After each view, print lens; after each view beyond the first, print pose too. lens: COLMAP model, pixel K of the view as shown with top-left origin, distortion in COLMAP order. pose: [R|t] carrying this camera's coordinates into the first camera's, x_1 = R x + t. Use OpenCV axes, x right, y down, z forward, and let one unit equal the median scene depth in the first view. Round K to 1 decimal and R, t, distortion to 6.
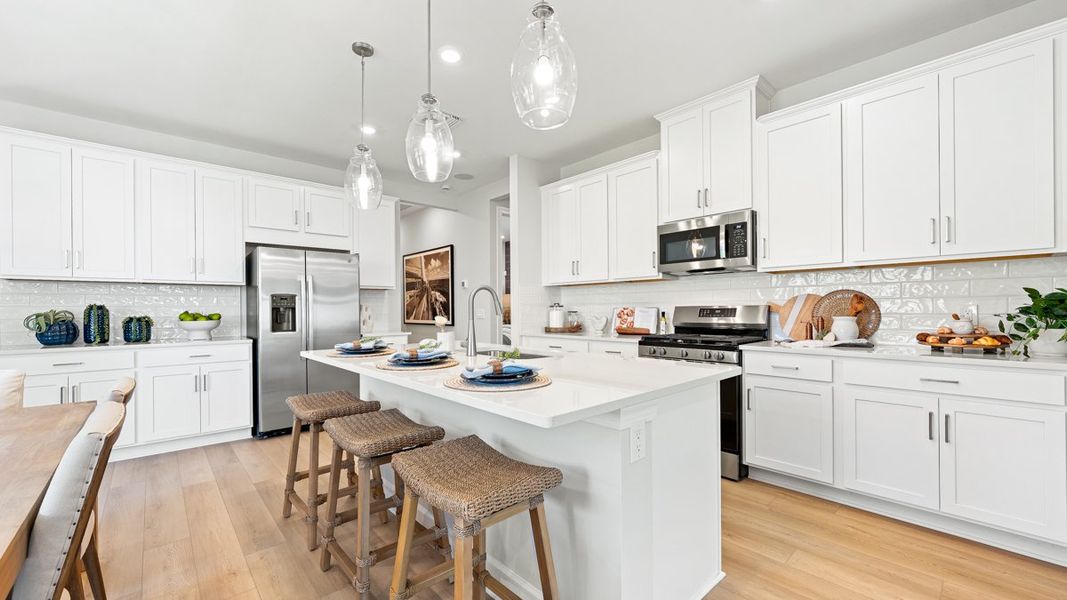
lens RADIAL K [[421.1, 0, 530.6], [0, 421.1, 307.0], [0, 0, 1]] dist [-0.000374, -0.000081]
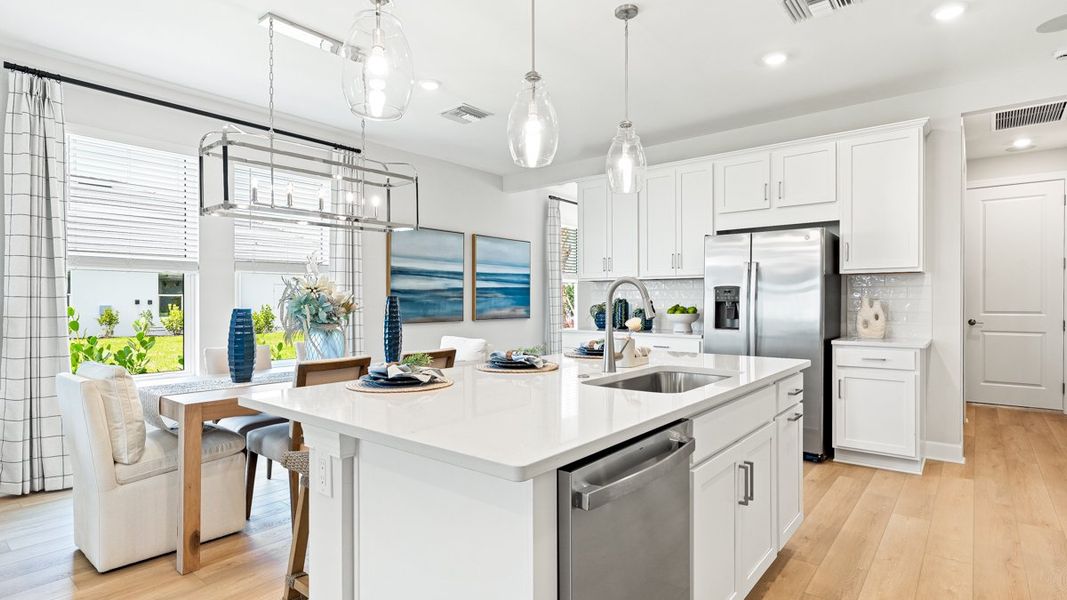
lens RADIAL K [[547.0, 0, 531.2], [0, 547.0, 295.7], [0, 0, 1]] dist [-0.000069, 0.000047]
pose [[0.151828, -0.005112, -0.988394, 0.631858], [0.001446, 0.999987, -0.004950, -0.007100], [0.988406, -0.000678, 0.151833, 0.557778]]
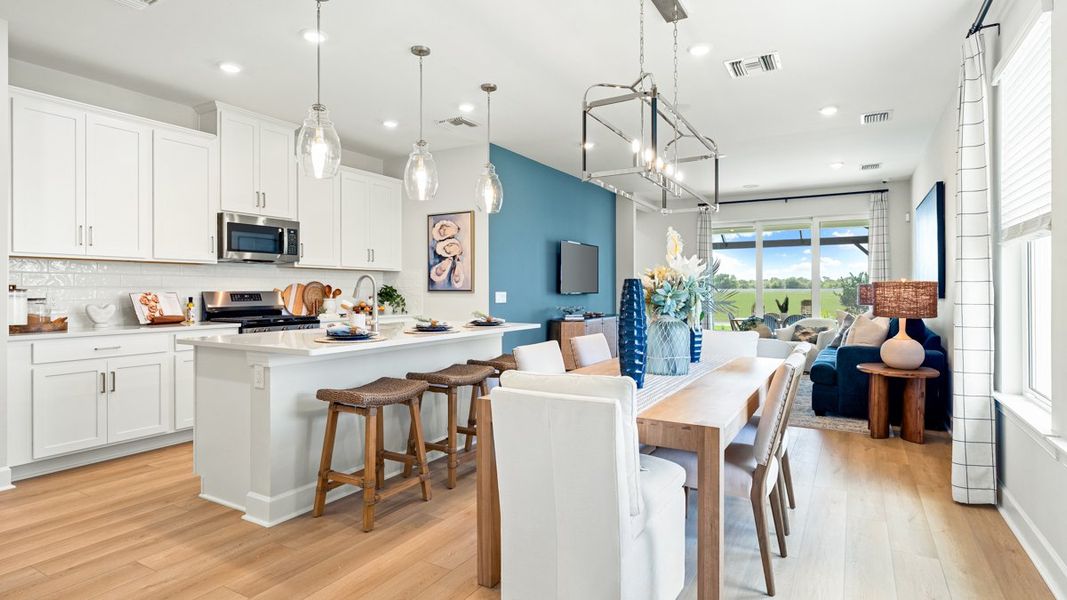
lens RADIAL K [[547.0, 0, 531.2], [0, 547.0, 295.7], [0, 0, 1]] dist [-0.000069, 0.000047]
pose [[-0.298553, -0.006794, 0.954369, -1.425535], [-0.001035, 0.999976, 0.006795, -0.001554], [-0.954392, 0.001040, -0.298553, 0.819296]]
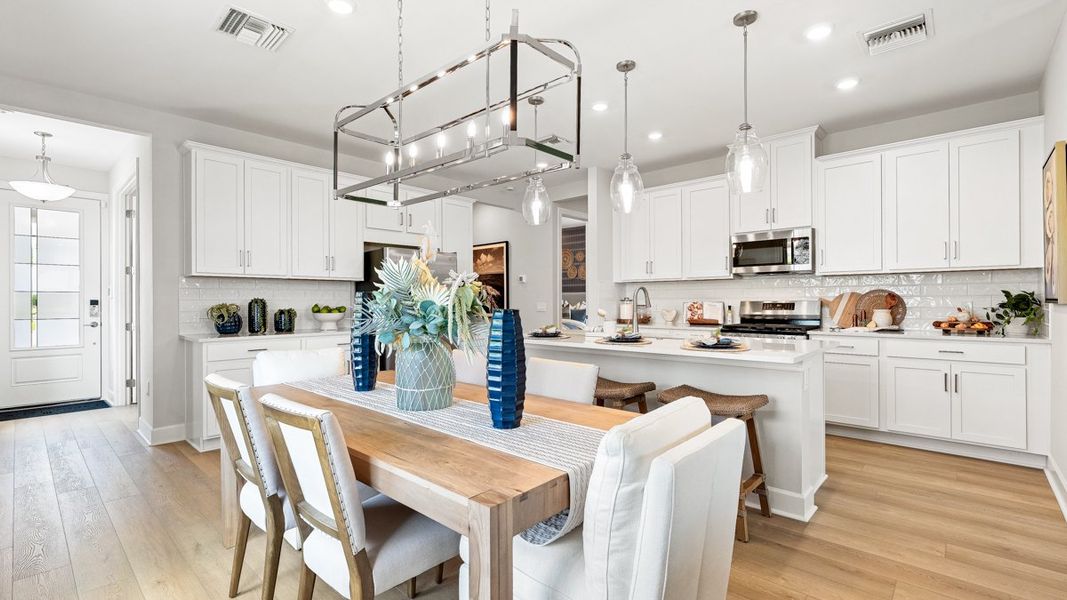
lens RADIAL K [[474.6, 0, 537.9], [0, 474.6, 298.8], [0, 0, 1]] dist [0.001275, 0.000315]
pose [[0.995125, 0.003090, 0.098578, -0.474158], [-0.002981, 0.999995, -0.001251, -0.006226], [-0.098582, 0.000951, 0.995129, -0.387564]]
